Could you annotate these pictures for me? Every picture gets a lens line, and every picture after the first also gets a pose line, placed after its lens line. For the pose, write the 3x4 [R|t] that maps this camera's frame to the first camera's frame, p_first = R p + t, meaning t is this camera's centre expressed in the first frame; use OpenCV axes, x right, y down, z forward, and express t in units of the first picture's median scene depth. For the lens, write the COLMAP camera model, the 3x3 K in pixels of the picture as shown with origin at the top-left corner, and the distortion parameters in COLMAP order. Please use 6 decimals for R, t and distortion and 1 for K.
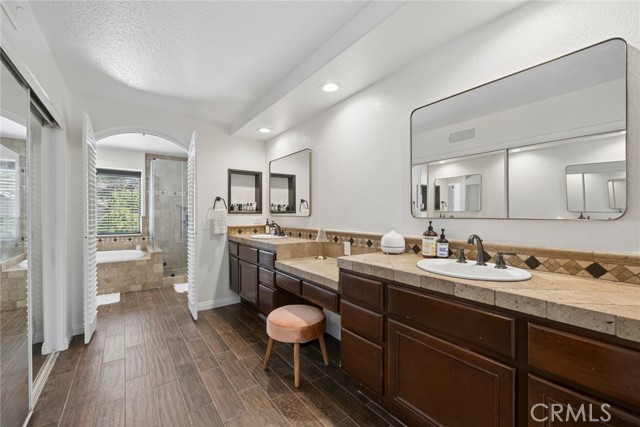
lens RADIAL K [[261.8, 0, 320.0], [0, 261.8, 213.5], [0, 0, 1]] dist [-0.001160, -0.000079]
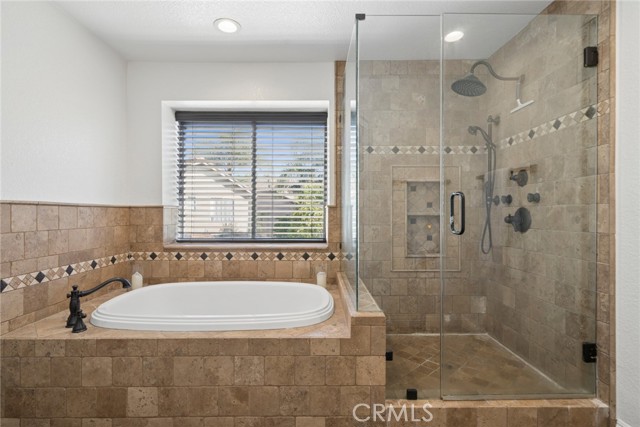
lens RADIAL K [[314.0, 0, 320.0], [0, 314.0, 213.5], [0, 0, 1]] dist [0.000049, -0.000001]
pose [[0.807542, 0.003063, -0.589803, -0.395690], [-0.002610, 0.999995, 0.001620, 0.024786], [0.589805, 0.000232, 0.807546, 0.586974]]
